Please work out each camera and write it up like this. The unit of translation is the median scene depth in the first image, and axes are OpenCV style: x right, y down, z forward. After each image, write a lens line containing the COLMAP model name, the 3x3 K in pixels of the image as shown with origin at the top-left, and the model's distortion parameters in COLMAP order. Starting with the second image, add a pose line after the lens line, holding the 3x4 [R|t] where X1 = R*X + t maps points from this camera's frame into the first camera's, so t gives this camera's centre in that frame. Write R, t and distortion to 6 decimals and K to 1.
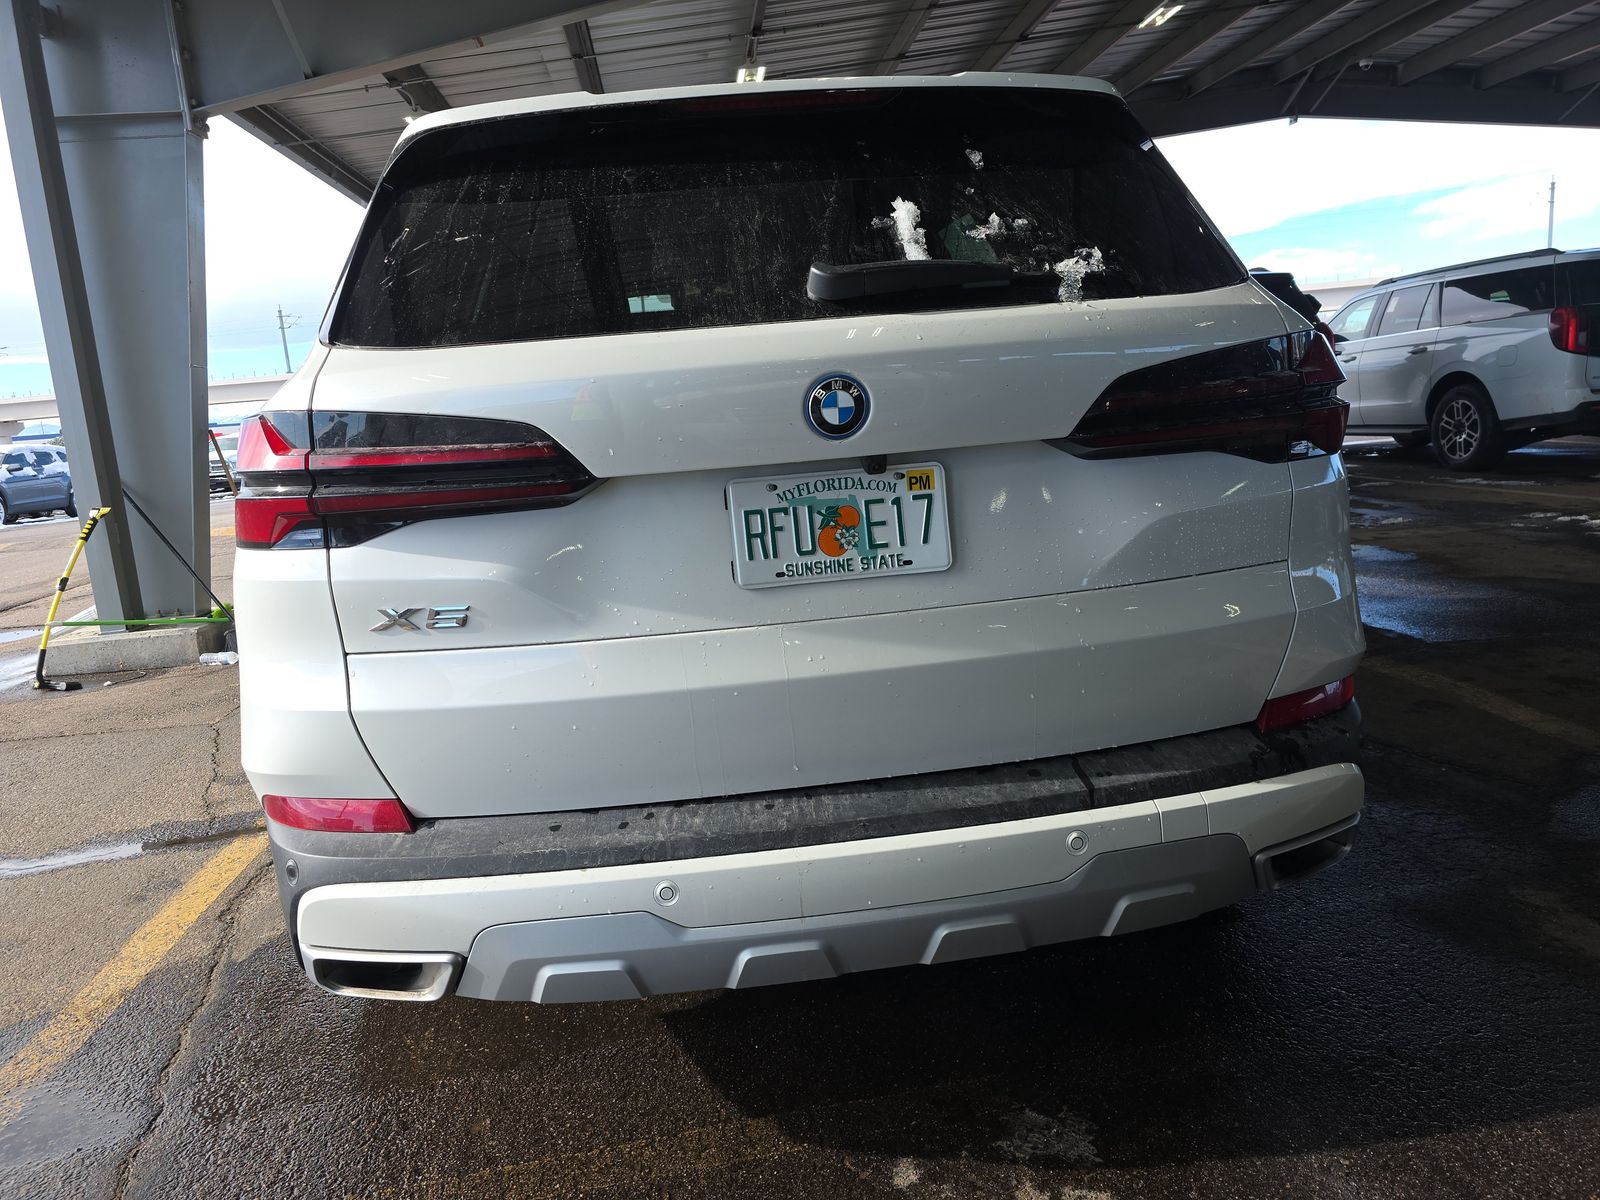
lens RADIAL K [[1094.0, 0, 800.0], [0, 1094.0, 600.0], [0, 0, 1]] dist [0.001645, -0.023373]
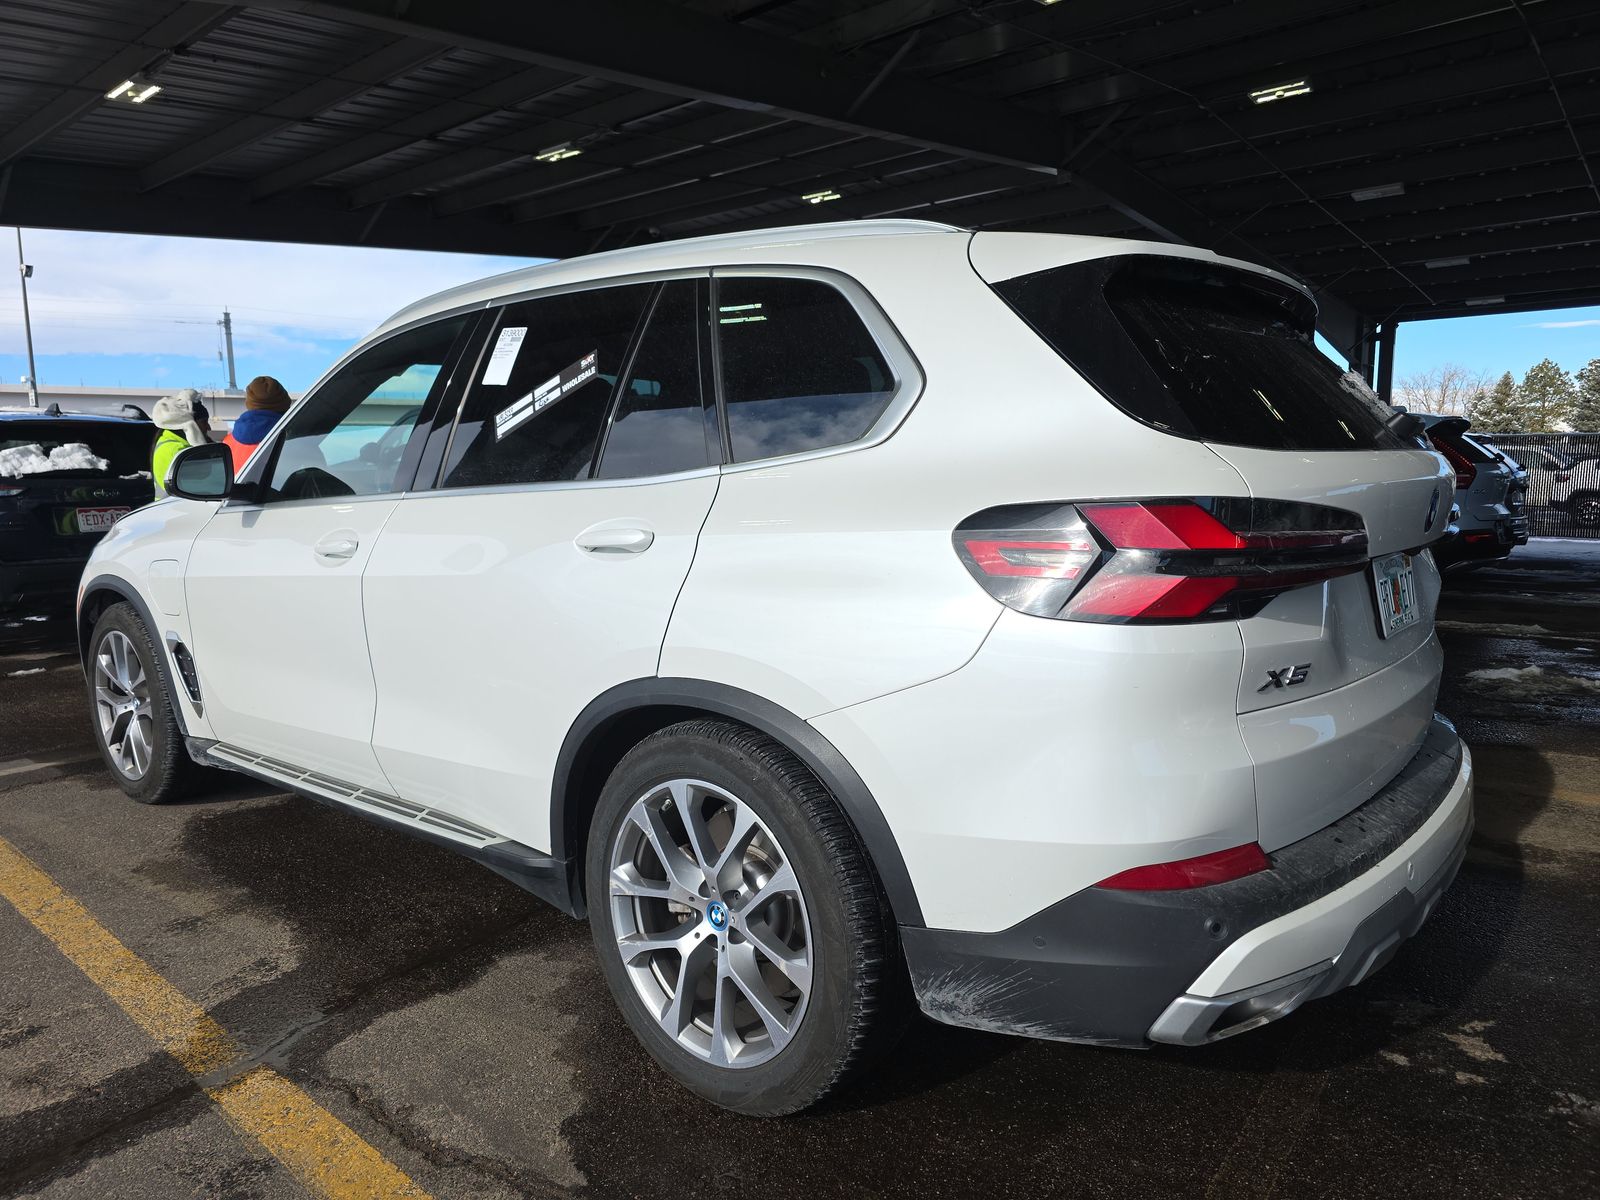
lens RADIAL K [[1094.0, 0, 800.0], [0, 1094.0, 600.0], [0, 0, 1]] dist [0.001645, -0.023373]
pose [[0.712771, -0.006859, 0.701363, -1.419870], [0.070608, 0.995574, -0.062020, -0.027164], [-0.697833, 0.093728, 0.710101, 0.484718]]
